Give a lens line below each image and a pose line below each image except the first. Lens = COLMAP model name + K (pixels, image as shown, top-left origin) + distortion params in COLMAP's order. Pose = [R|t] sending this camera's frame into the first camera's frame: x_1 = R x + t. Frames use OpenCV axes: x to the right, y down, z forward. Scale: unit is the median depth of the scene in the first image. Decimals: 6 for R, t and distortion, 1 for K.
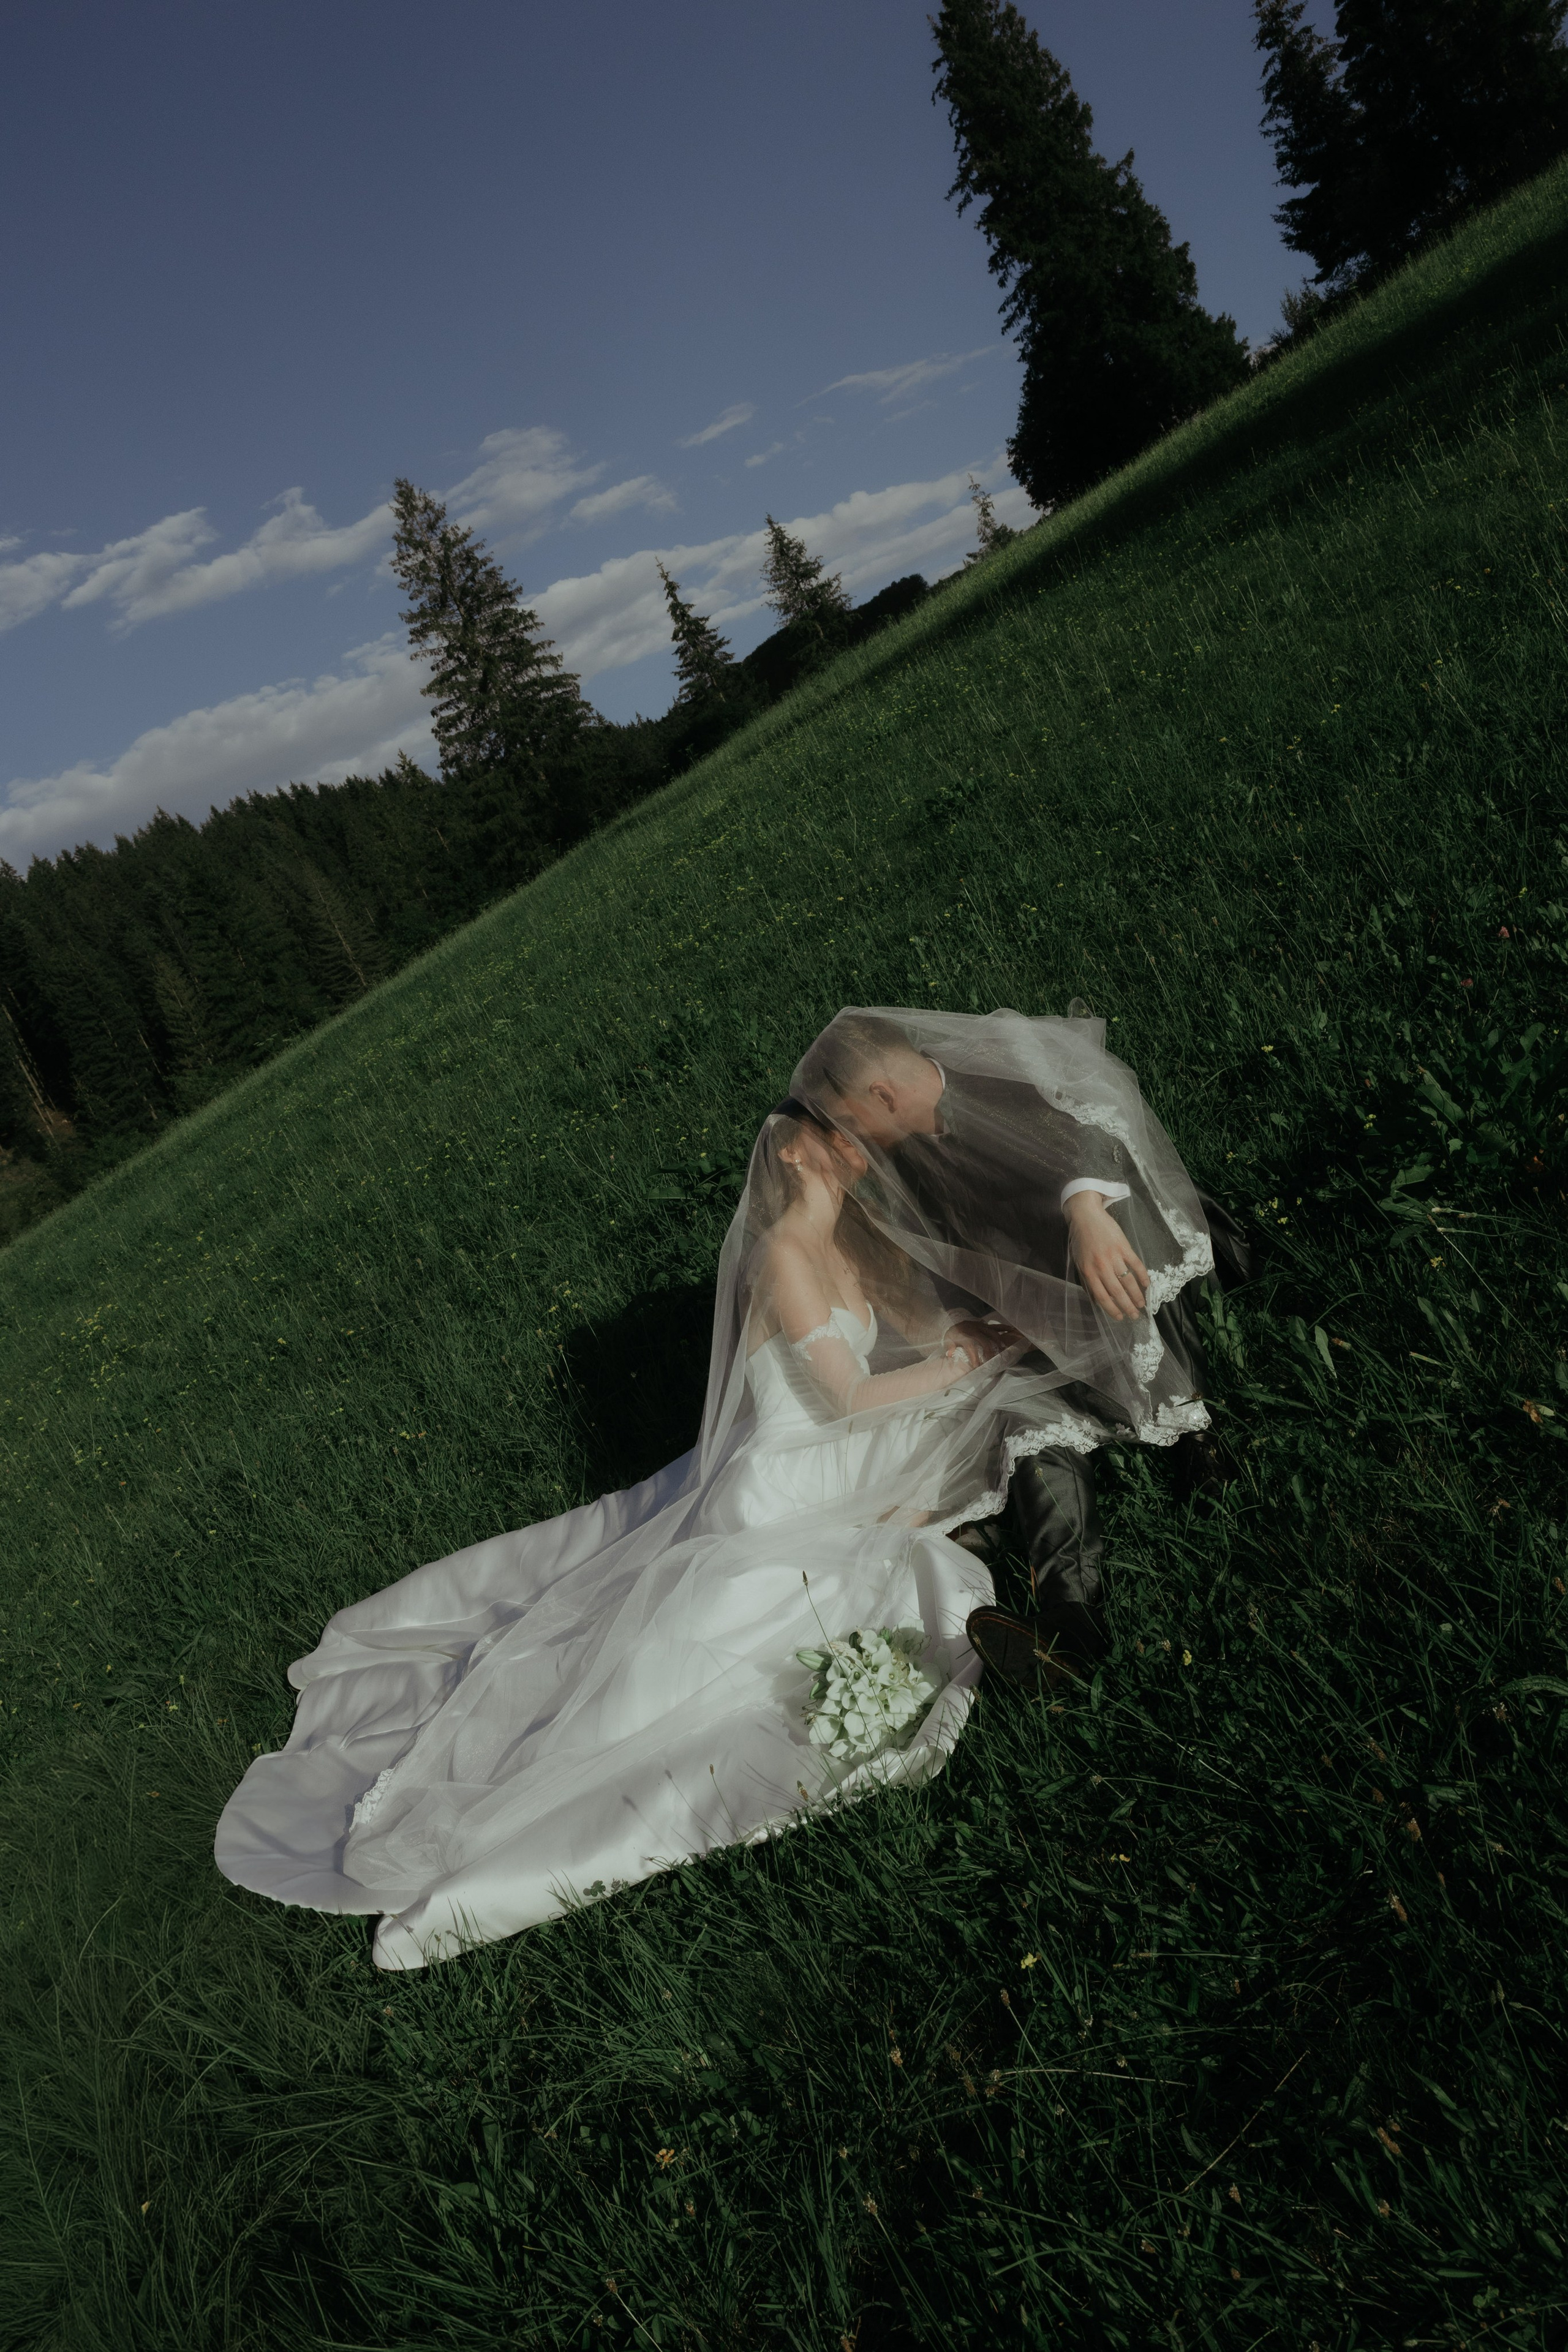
lens RADIAL K [[1909.8, 0, 753.7], [0, 1909.8, 1138.5], [0, 0, 1]] dist [0.030801, -0.017243]
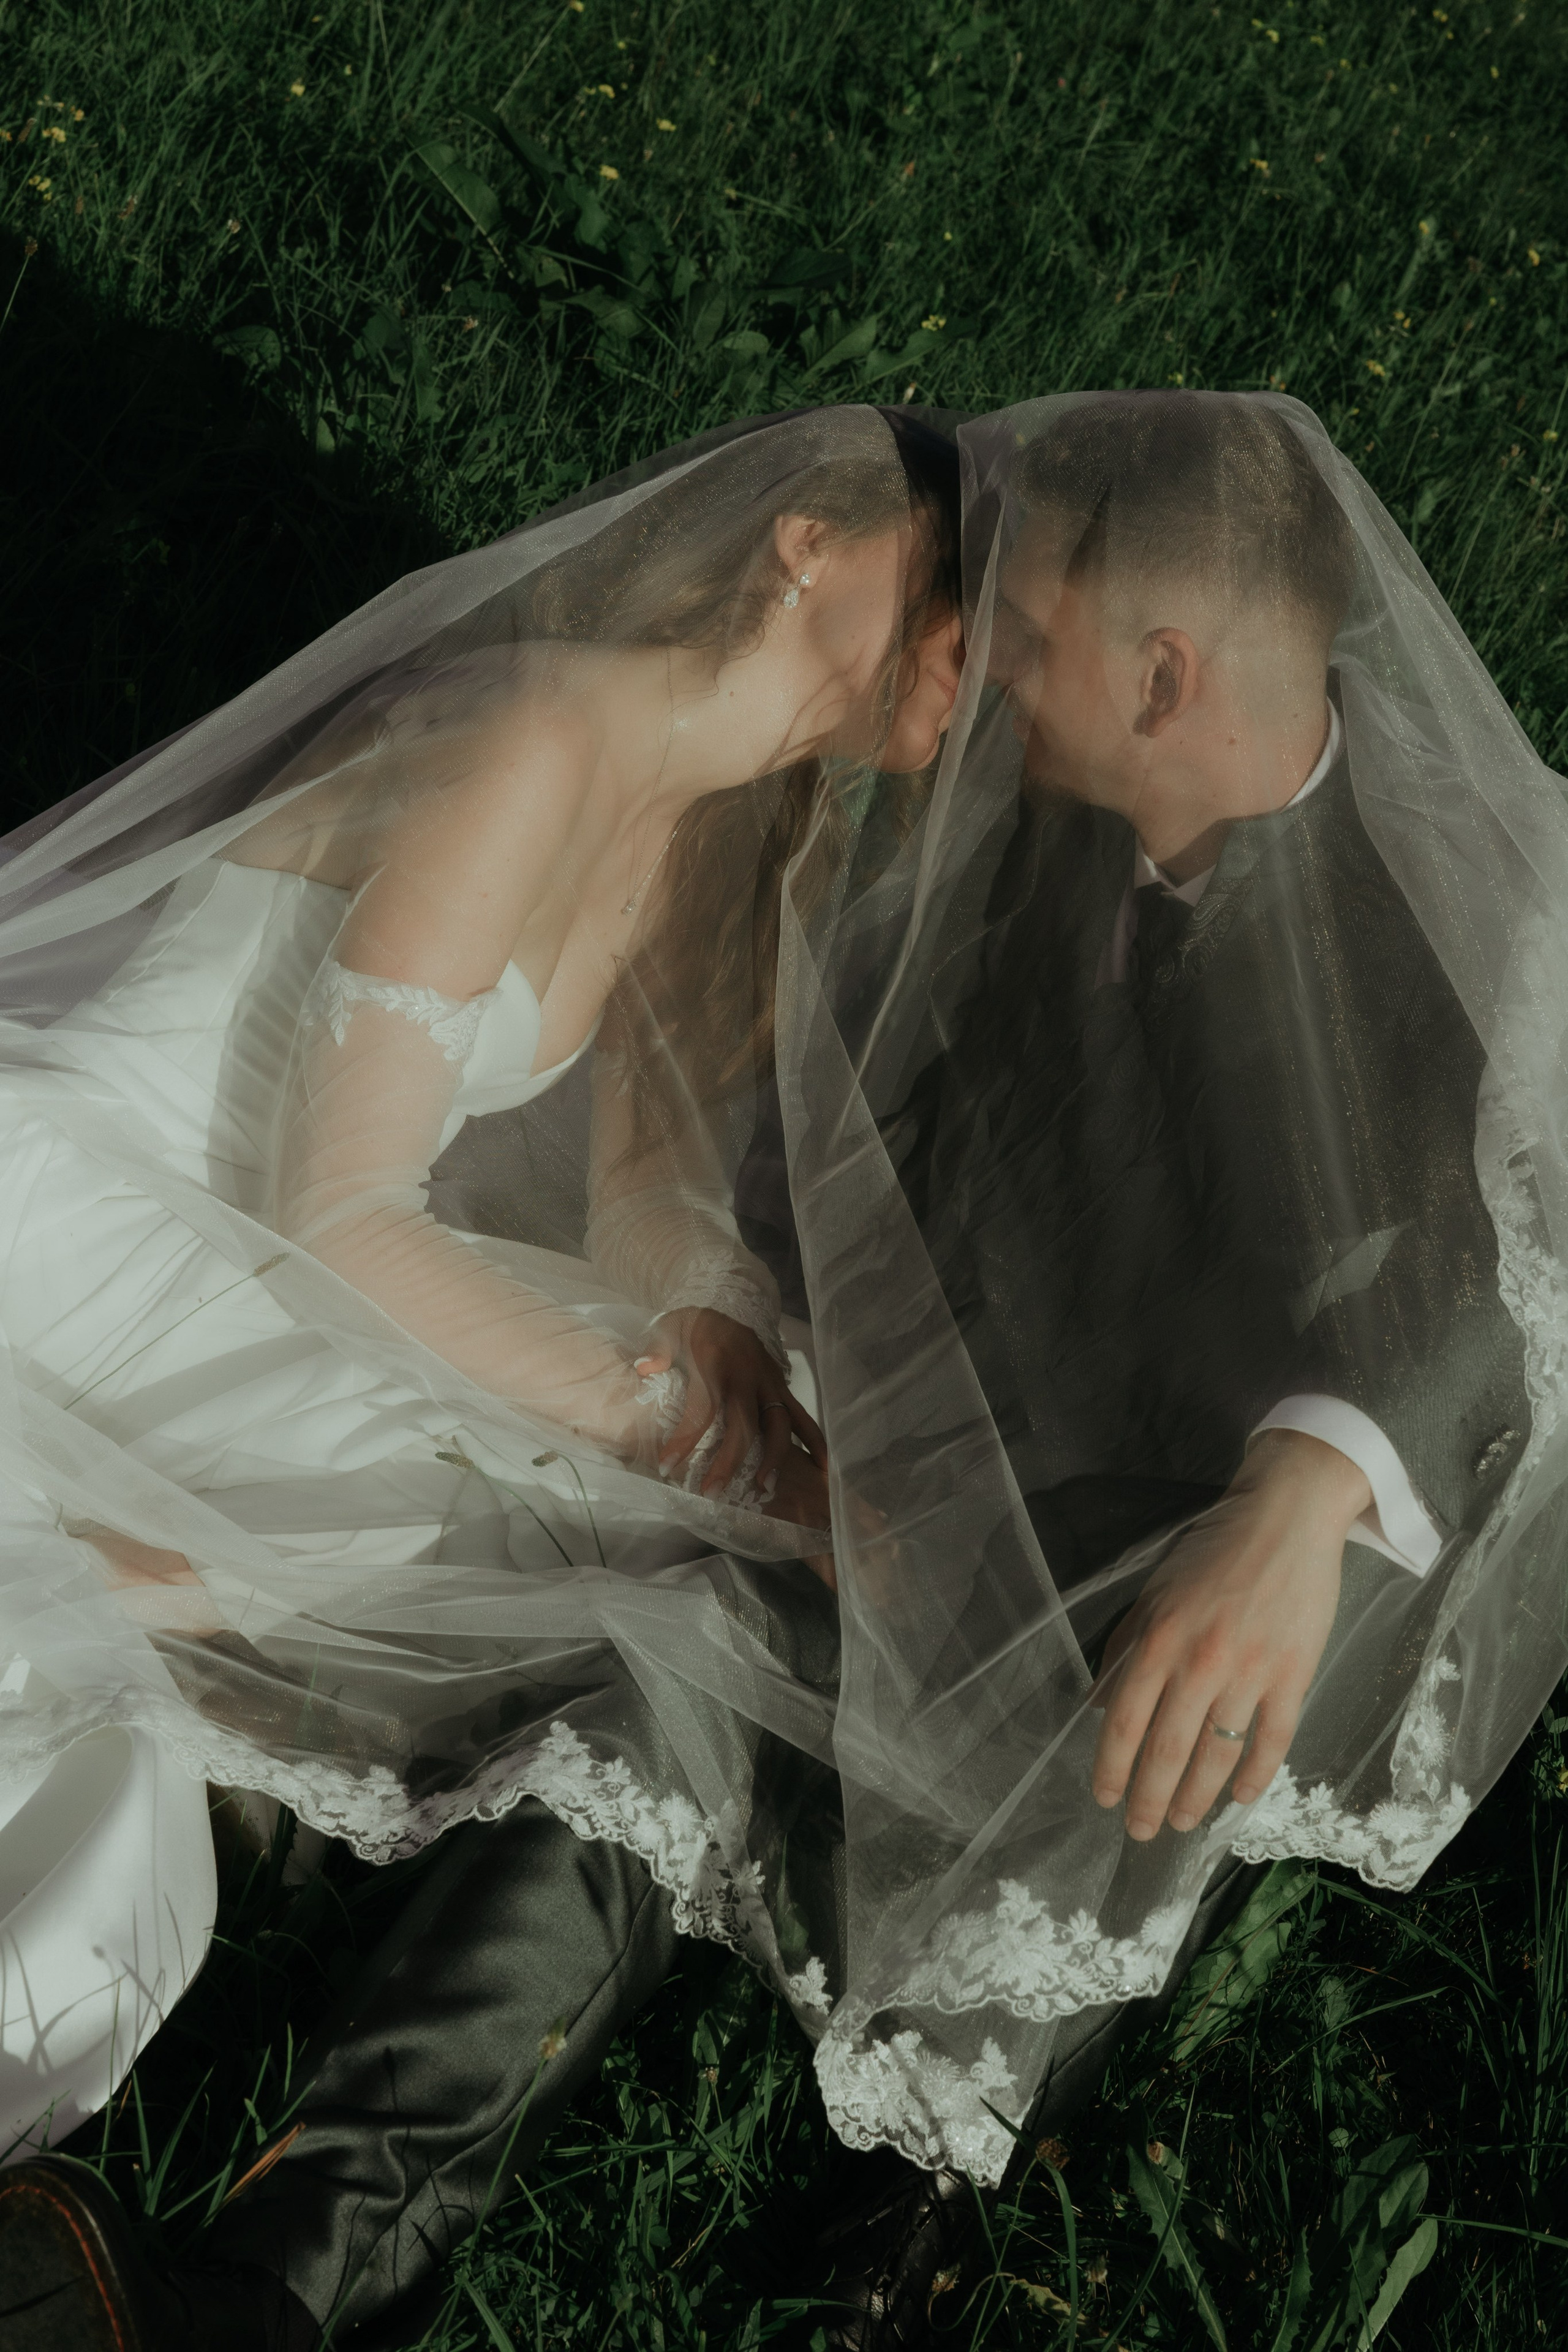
lens RADIAL K [[4248.6, 0, 784.0], [0, 4248.6, 1176.0], [0, 0, 1]] dist [0.022920, 0.028353]
pose [[0.642634, 0.739594, 0.200052, -0.048797], [-0.765928, 0.626746, 0.143331, -0.026835], [-0.019375, -0.245335, 0.969245, 0.346220]]
